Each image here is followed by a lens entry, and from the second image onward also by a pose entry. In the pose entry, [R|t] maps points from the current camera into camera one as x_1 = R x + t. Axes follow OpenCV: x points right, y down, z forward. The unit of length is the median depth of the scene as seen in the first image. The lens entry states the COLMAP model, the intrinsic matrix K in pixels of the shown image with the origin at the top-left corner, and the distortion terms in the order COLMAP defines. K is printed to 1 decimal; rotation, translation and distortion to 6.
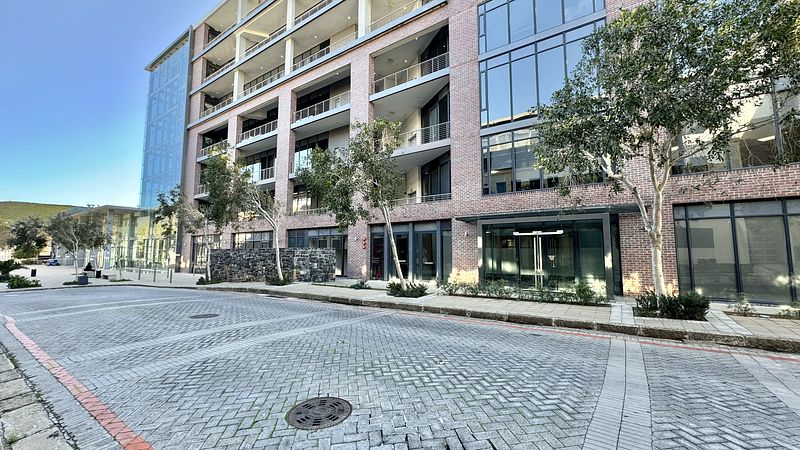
lens RADIAL K [[319.0, 0, 399.2], [0, 319.0, 224.0], [0, 0, 1]] dist [-0.002781, 0.000361]
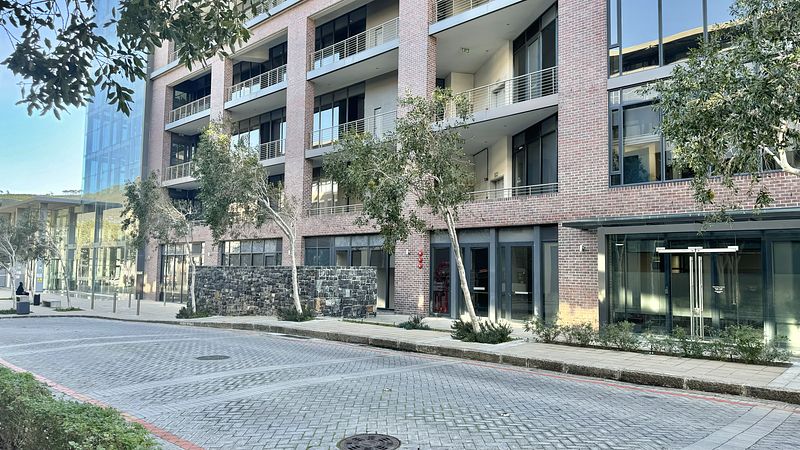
lens RADIAL K [[559.9, 0, 395.2], [0, 559.9, 228.9], [0, 0, 1]] dist [0.058030, -0.059684]
pose [[0.987319, 0.001650, -0.158741, 0.022537], [0.000806, 0.999881, 0.015408, -0.023144], [0.158747, -0.015340, 0.987200, -0.146216]]
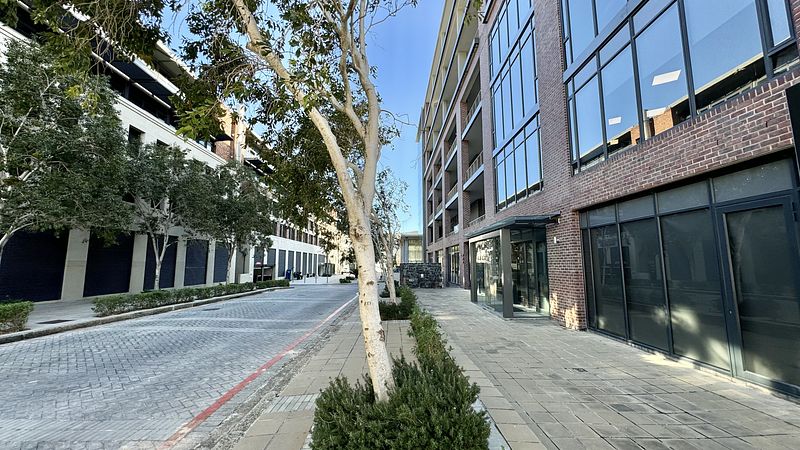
lens RADIAL K [[319.0, 0, 399.6], [0, 319.0, 224.7], [0, 0, 1]] dist [-0.002781, 0.000361]
pose [[0.596175, -0.104131, -0.796073, 0.880580], [0.085788, 0.994139, -0.065793, -0.009060], [0.798258, -0.029069, 0.601614, 0.106045]]
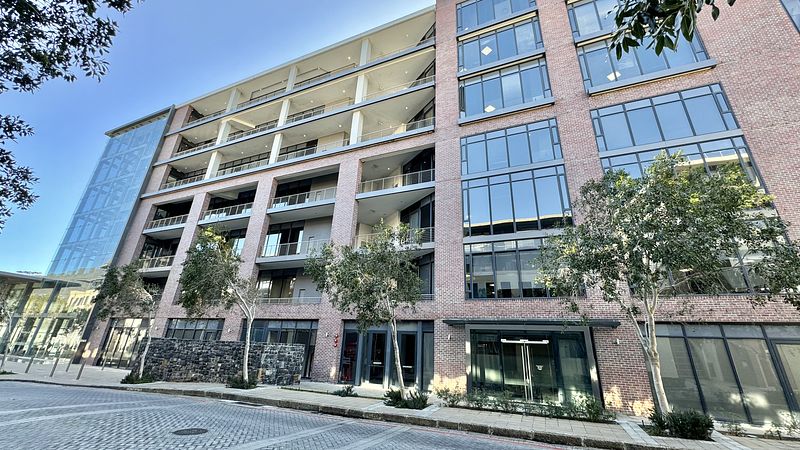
lens RADIAL K [[319.0, 0, 399.8], [0, 319.0, 223.3], [0, 0, 1]] dist [-0.002781, 0.000361]
pose [[0.980199, 0.113142, 0.162508, -0.142772], [-0.062292, 0.955207, -0.289308, -0.010828], [-0.187962, 0.273456, 0.943341, -0.012344]]
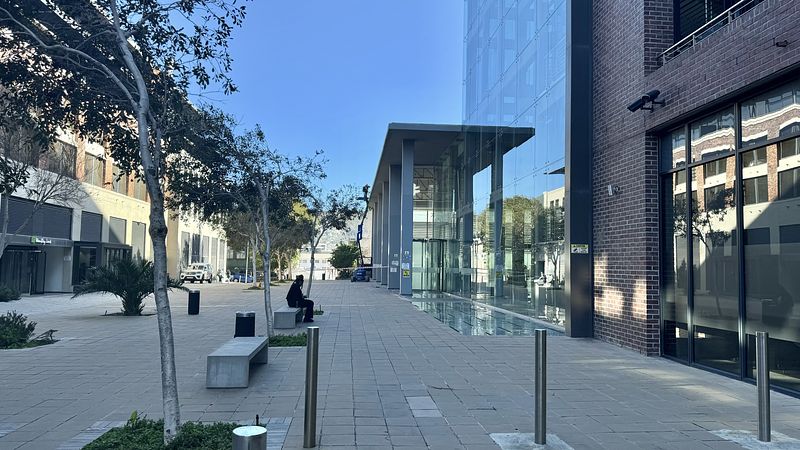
lens RADIAL K [[559.9, 0, 399.7], [0, 559.9, 227.3], [0, 0, 1]] dist [0.058030, -0.059684]
pose [[0.656507, -0.041537, -0.753175, -1.081463], [0.055891, 0.998417, -0.006345, 0.169278], [0.752246, -0.037930, 0.657790, 1.466294]]
